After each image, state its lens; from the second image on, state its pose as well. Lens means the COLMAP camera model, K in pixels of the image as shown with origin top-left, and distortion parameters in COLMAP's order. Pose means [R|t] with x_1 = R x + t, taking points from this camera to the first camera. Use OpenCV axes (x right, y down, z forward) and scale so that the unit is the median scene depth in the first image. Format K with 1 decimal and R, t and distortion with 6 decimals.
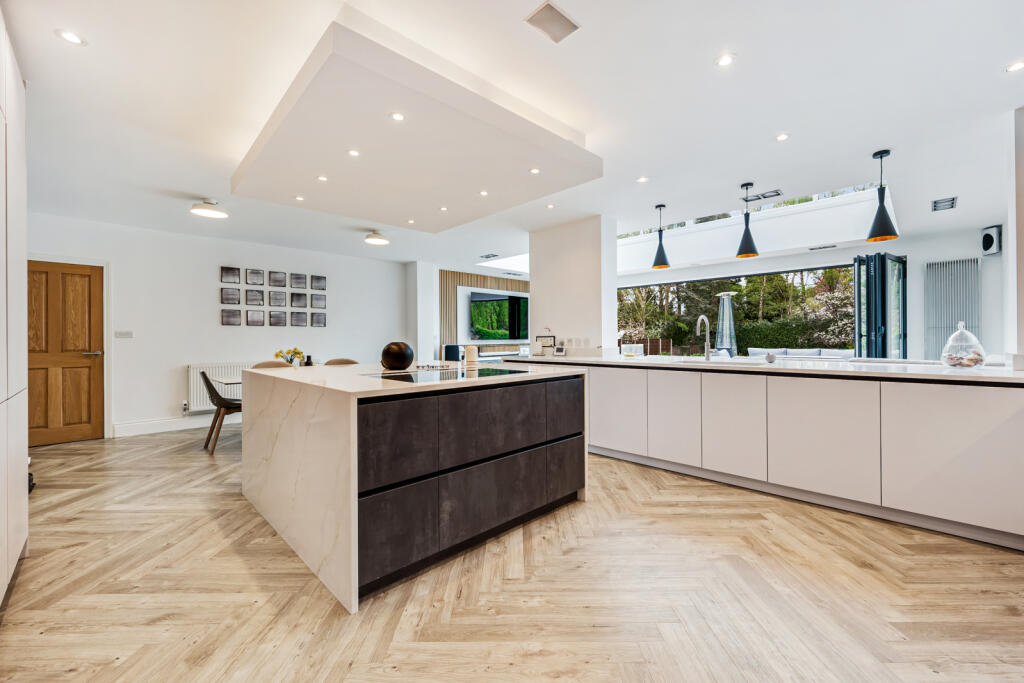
lens RADIAL K [[414.1, 0, 495.9], [0, 414.1, 338.6], [0, 0, 1]] dist [0.000545, 0.000250]
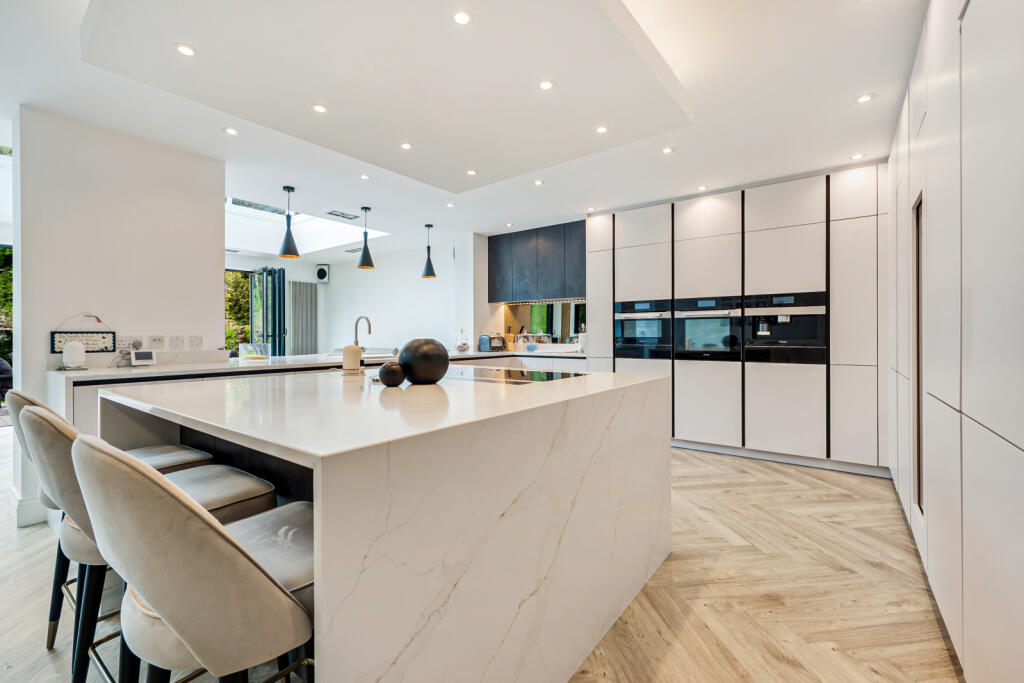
lens RADIAL K [[450.3, 0, 526.9], [0, 450.3, 338.6], [0, 0, 1]] dist [-0.000363, -0.000356]
pose [[-0.201269, 0.002217, 0.979534, -0.765879], [0.002372, 0.999996, -0.001776, 0.008124], [-0.979533, 0.001965, -0.201273, 0.812995]]
